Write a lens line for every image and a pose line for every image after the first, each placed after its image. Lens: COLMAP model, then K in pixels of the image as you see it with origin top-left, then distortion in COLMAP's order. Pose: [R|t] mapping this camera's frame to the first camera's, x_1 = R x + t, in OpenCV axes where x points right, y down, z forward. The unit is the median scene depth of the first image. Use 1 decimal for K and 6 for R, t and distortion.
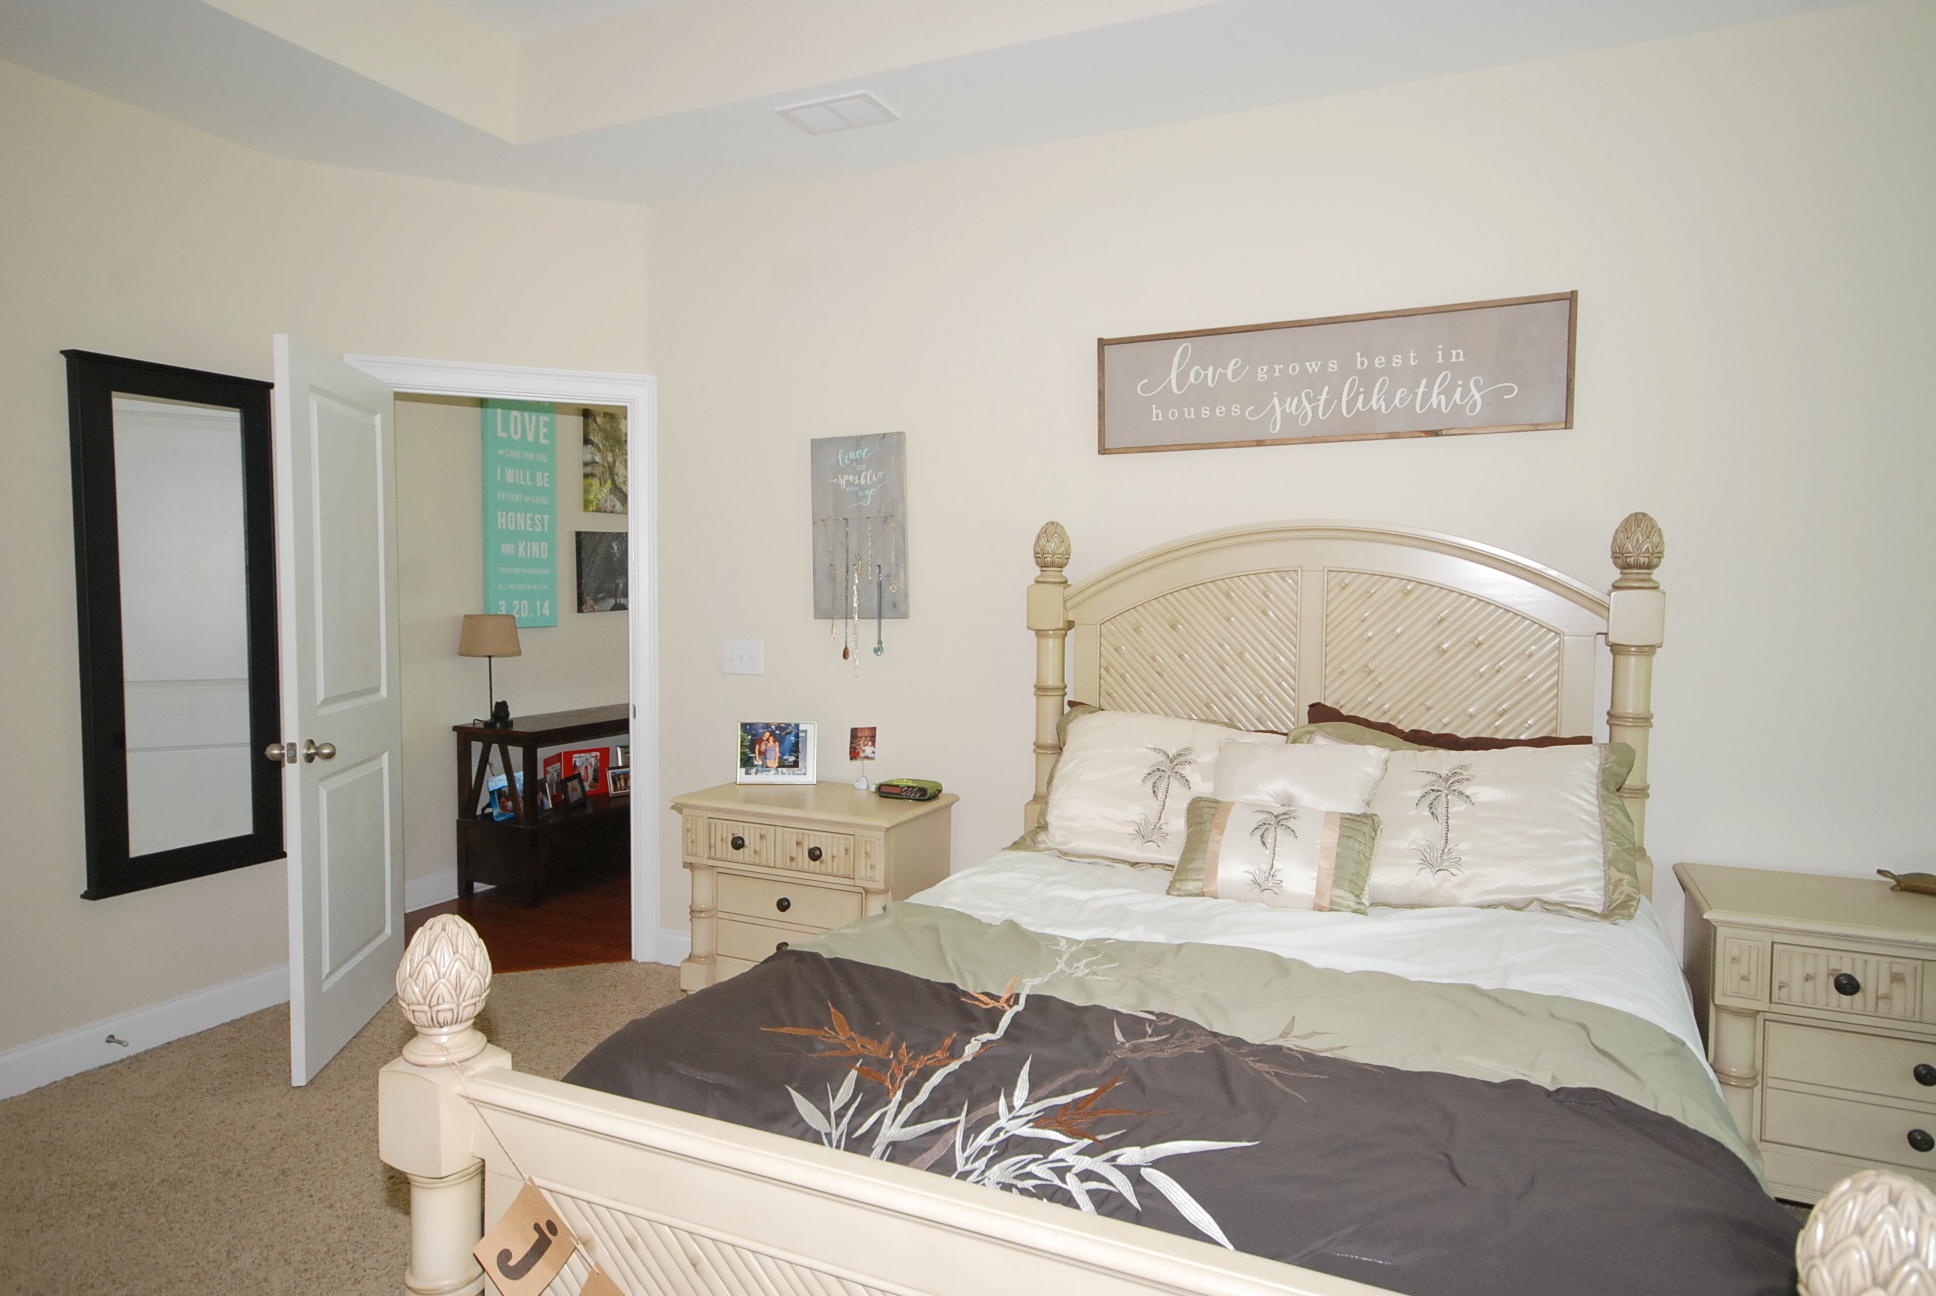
lens RADIAL K [[1165.7, 0, 974.5], [0, 1165.7, 650.8], [0, 0, 1]] dist [0.013862, 0.010002]
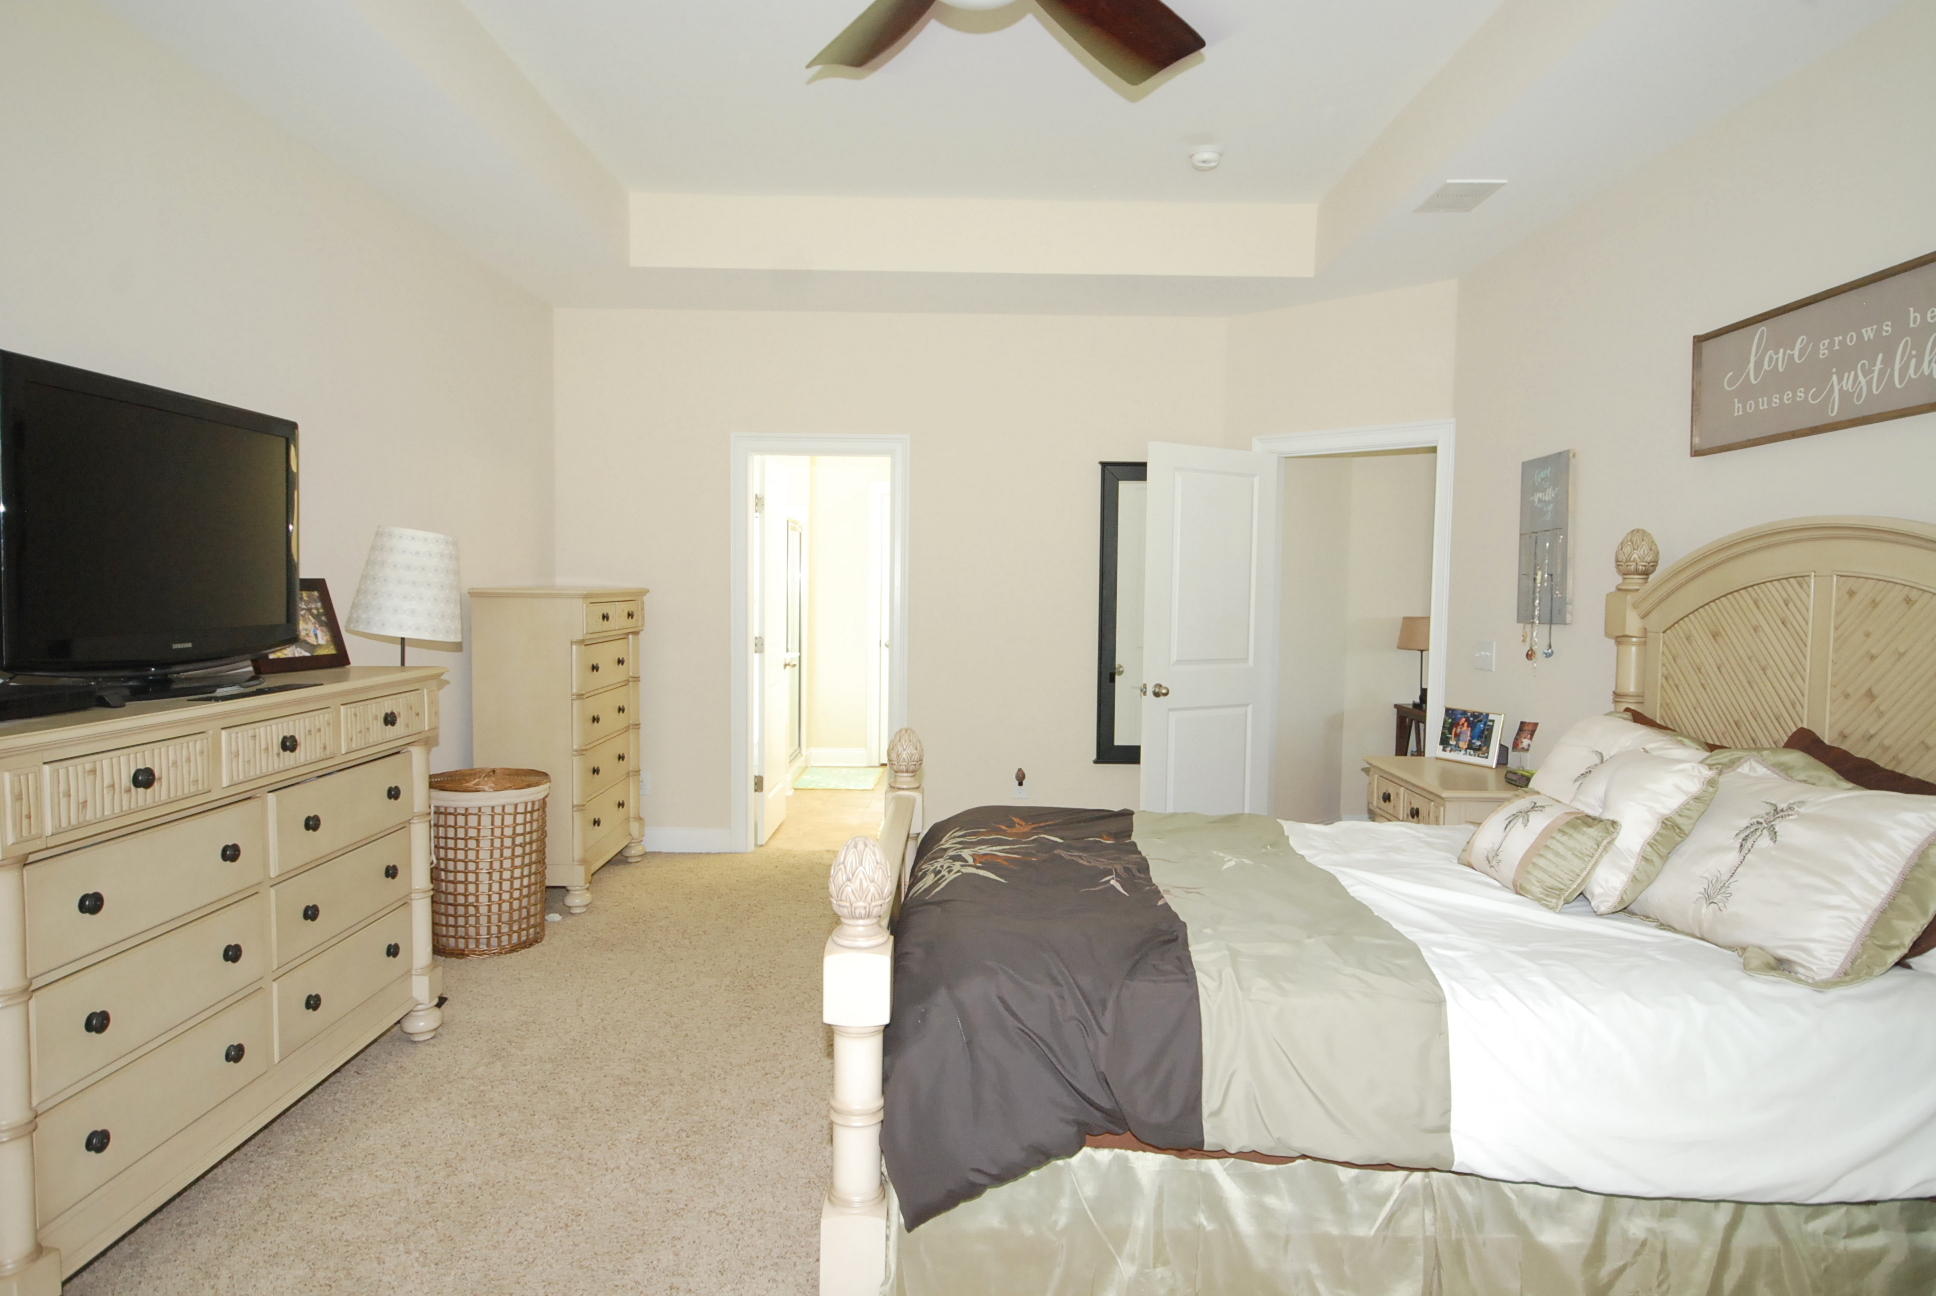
lens RADIAL K [[1165.7, 0, 972.5], [0, 1165.7, 647.9], [0, 0, 1]] dist [0.013862, 0.010002]
pose [[0.418722, 0.048428, -0.906822, 0.787179], [-0.063284, 0.997706, 0.024060, 0.003145], [0.905907, 0.047312, 0.420826, 0.068064]]
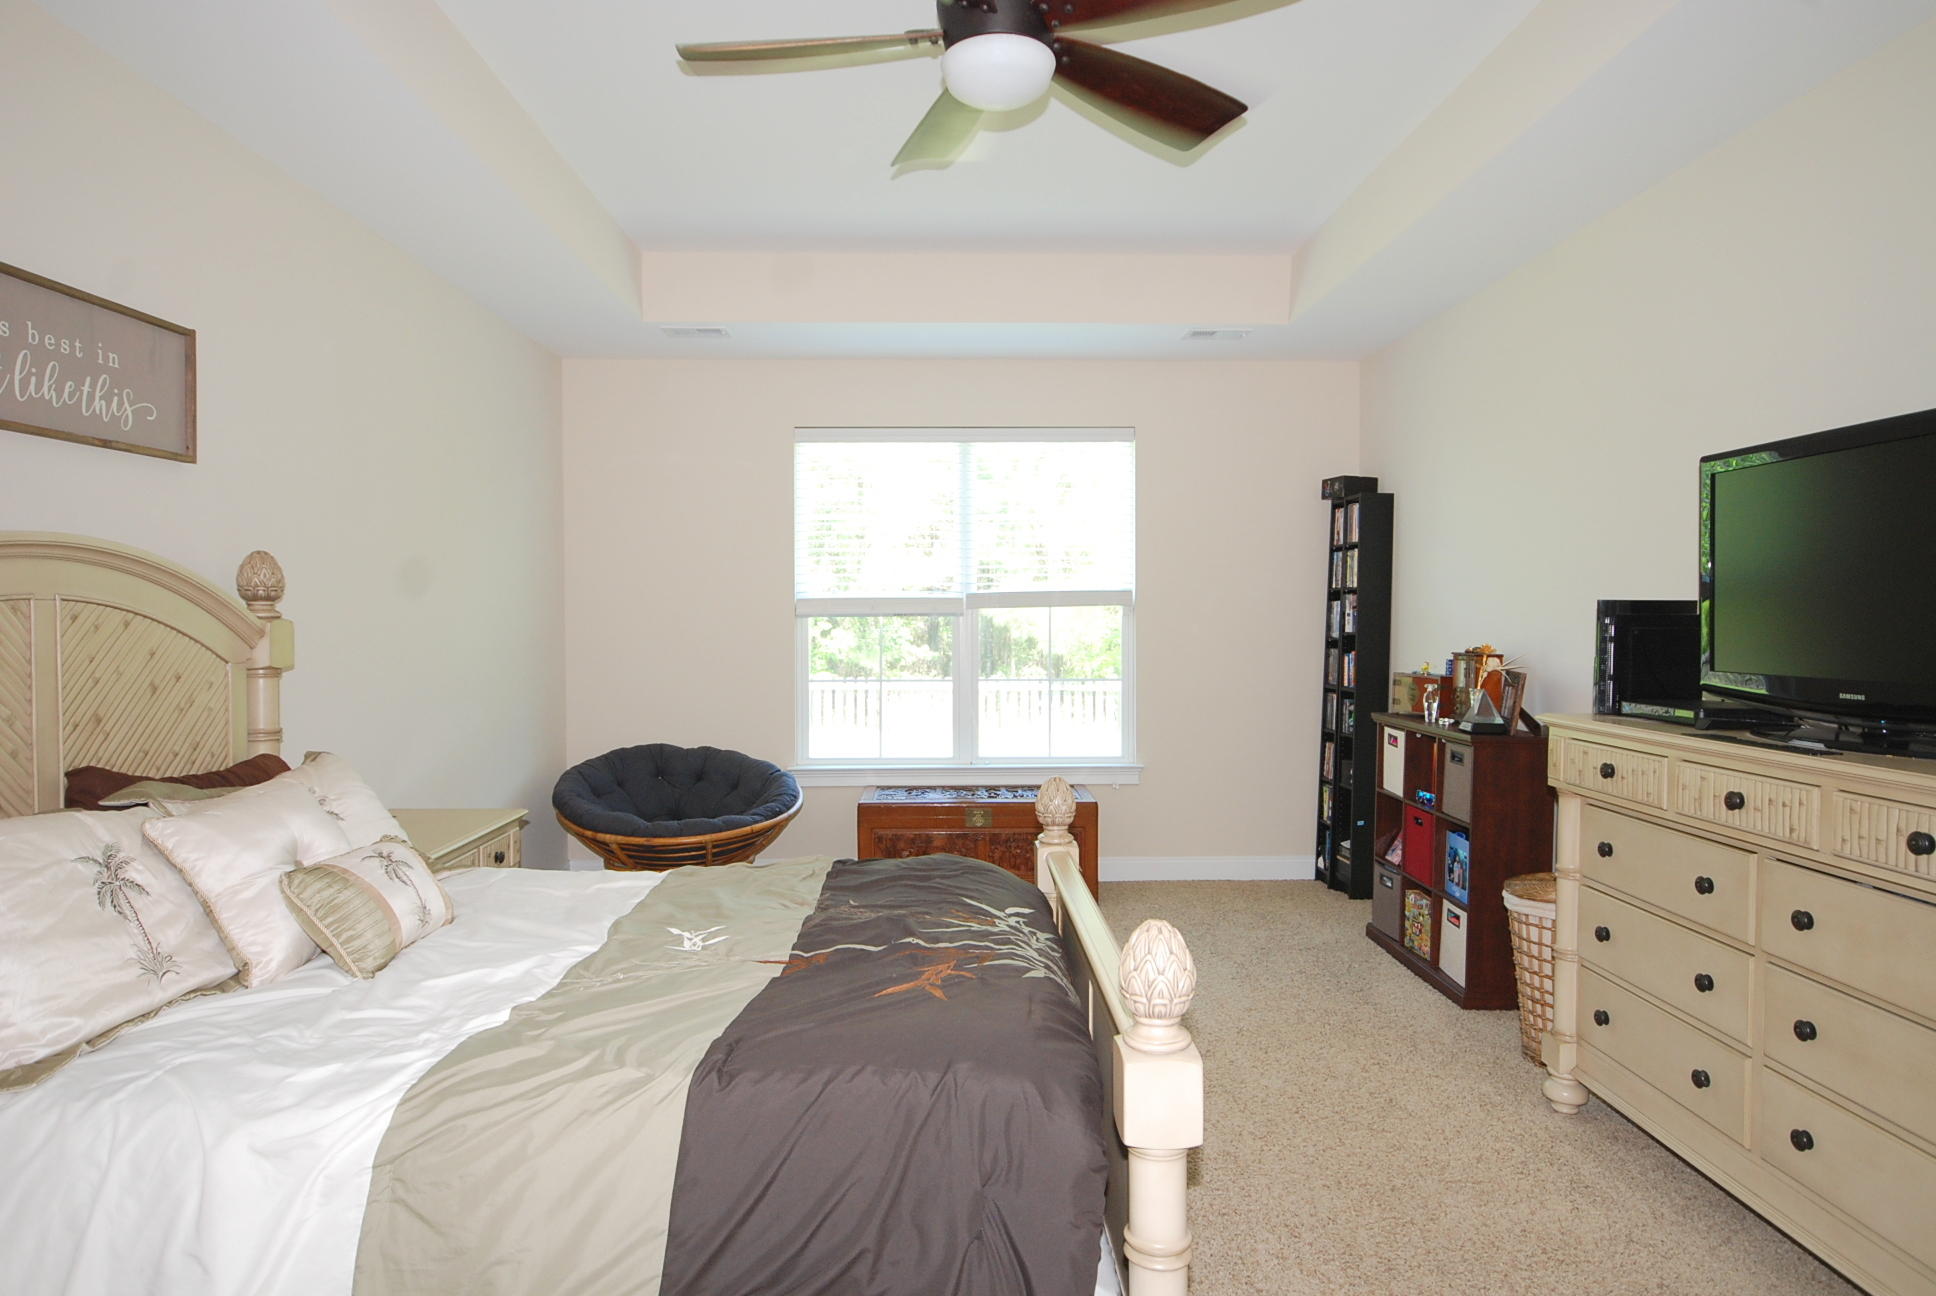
lens RADIAL K [[1165.7, 0, 967.9], [0, 1165.7, 649.8], [0, 0, 1]] dist [0.013862, 0.010002]
pose [[-0.438134, -0.035567, 0.898206, -0.647816], [0.050565, 0.996660, 0.064130, -0.052802], [-0.897487, 0.073515, -0.434872, 0.769391]]
